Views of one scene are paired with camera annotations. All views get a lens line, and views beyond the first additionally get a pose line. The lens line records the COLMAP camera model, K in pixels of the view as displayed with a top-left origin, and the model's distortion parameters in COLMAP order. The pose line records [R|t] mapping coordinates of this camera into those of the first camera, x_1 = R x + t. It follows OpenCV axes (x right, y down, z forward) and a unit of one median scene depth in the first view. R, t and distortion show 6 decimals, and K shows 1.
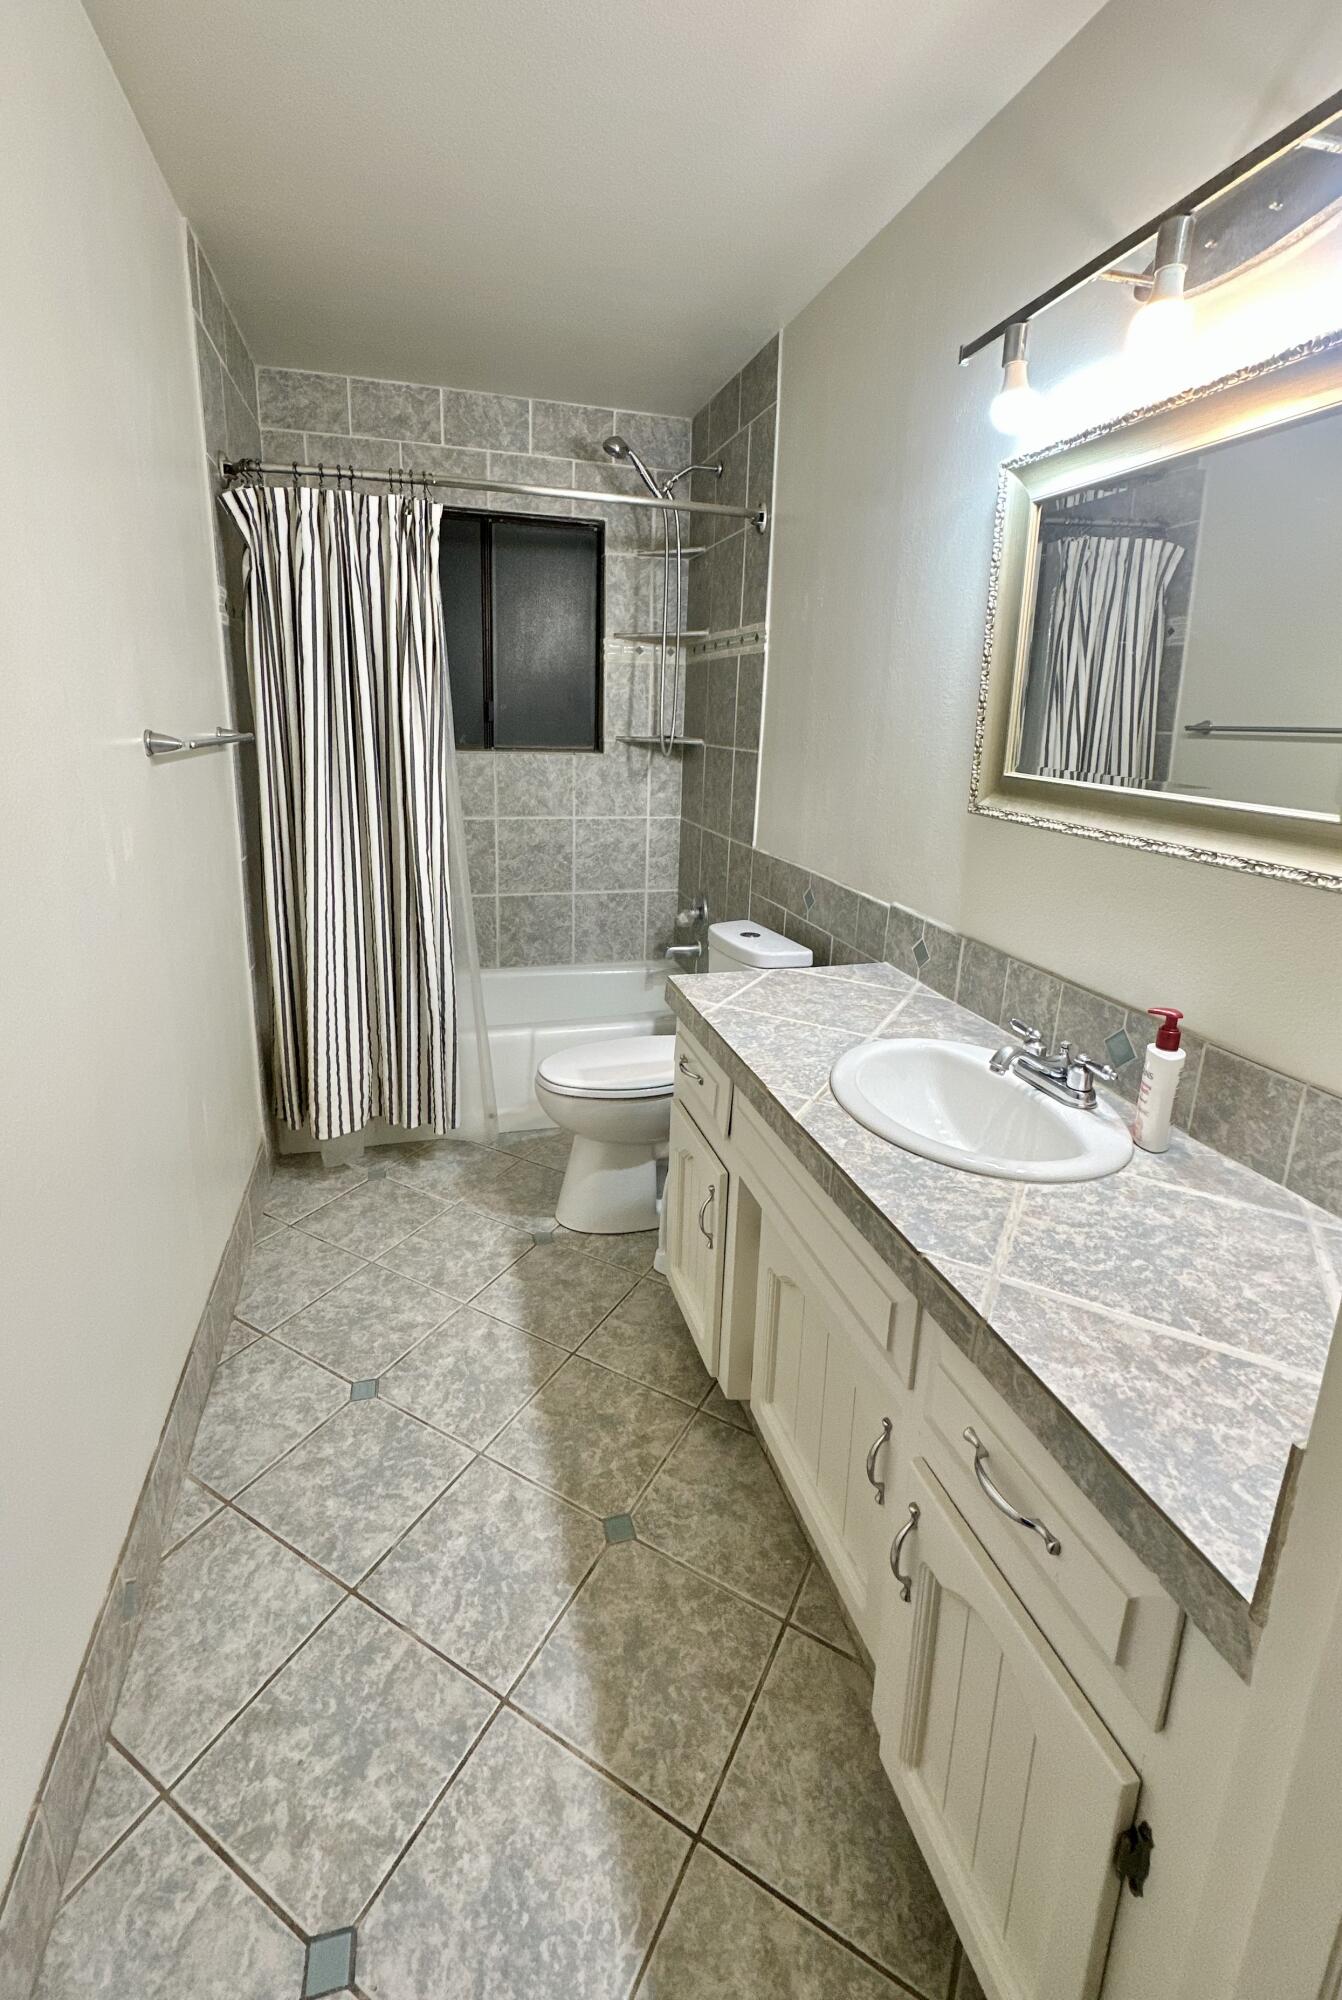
lens RADIAL K [[981.9, 0, 671.5], [0, 981.9, 936.3], [0, 0, 1]] dist [0.011935, -0.000941]
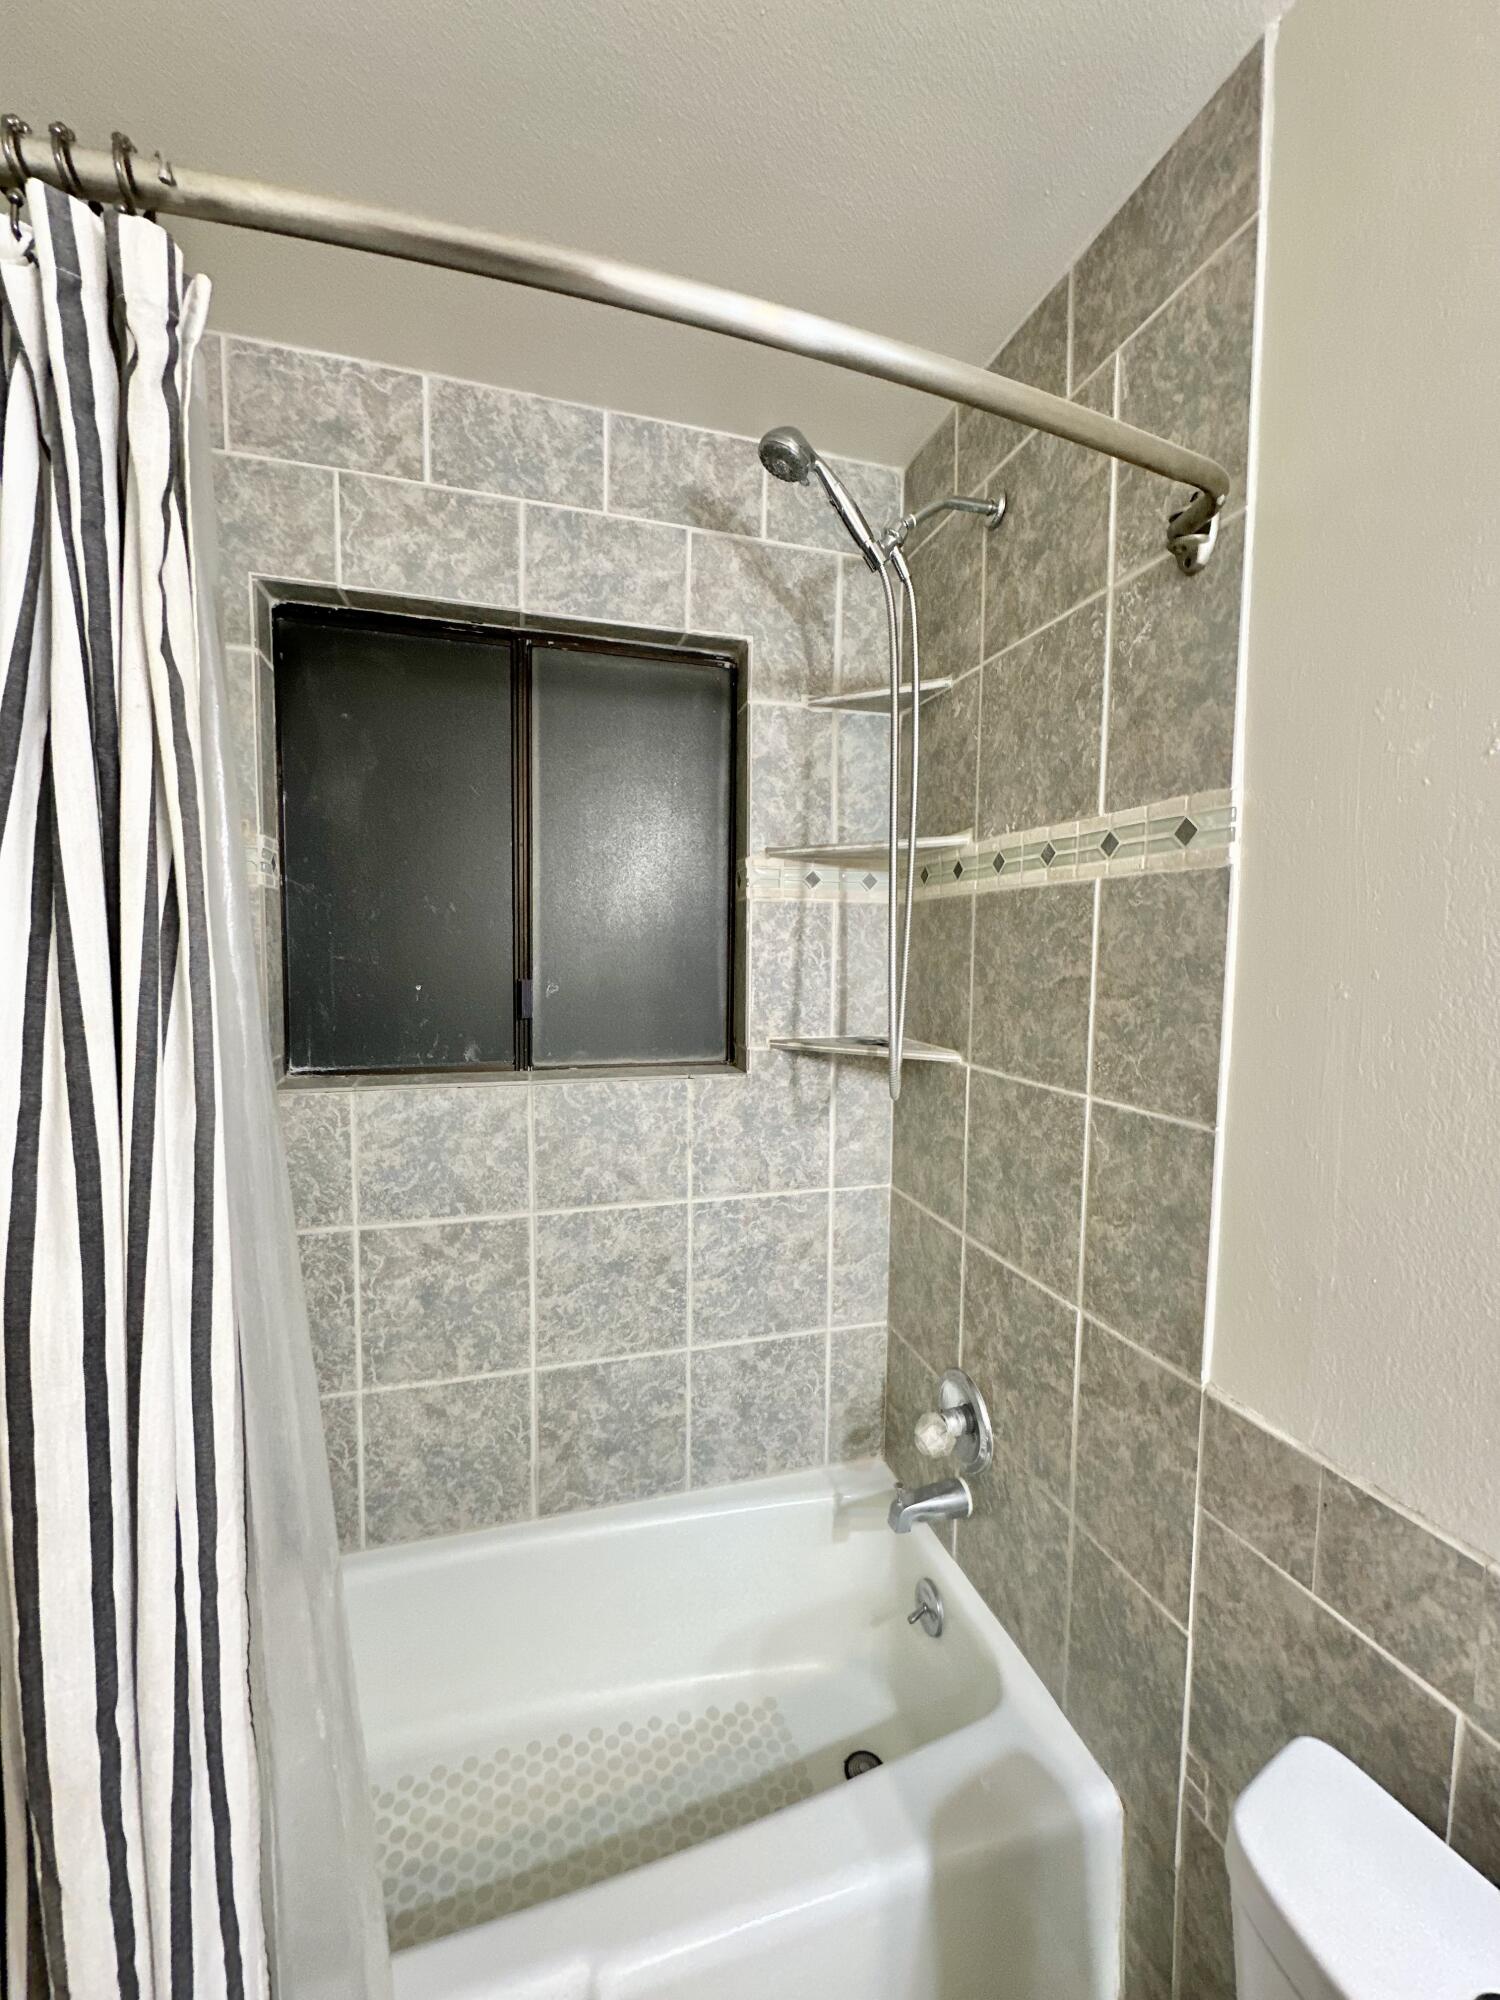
lens RADIAL K [[802.4, 0, 751.1], [0, 802.4, 992.0], [0, 0, 1]] dist [0.001004, 0.000005]
pose [[0.999602, -0.018651, 0.021168, -0.075959], [0.021847, 0.986468, -0.162492, -0.162307], [-0.017851, 0.162890, 0.986483, 0.587031]]
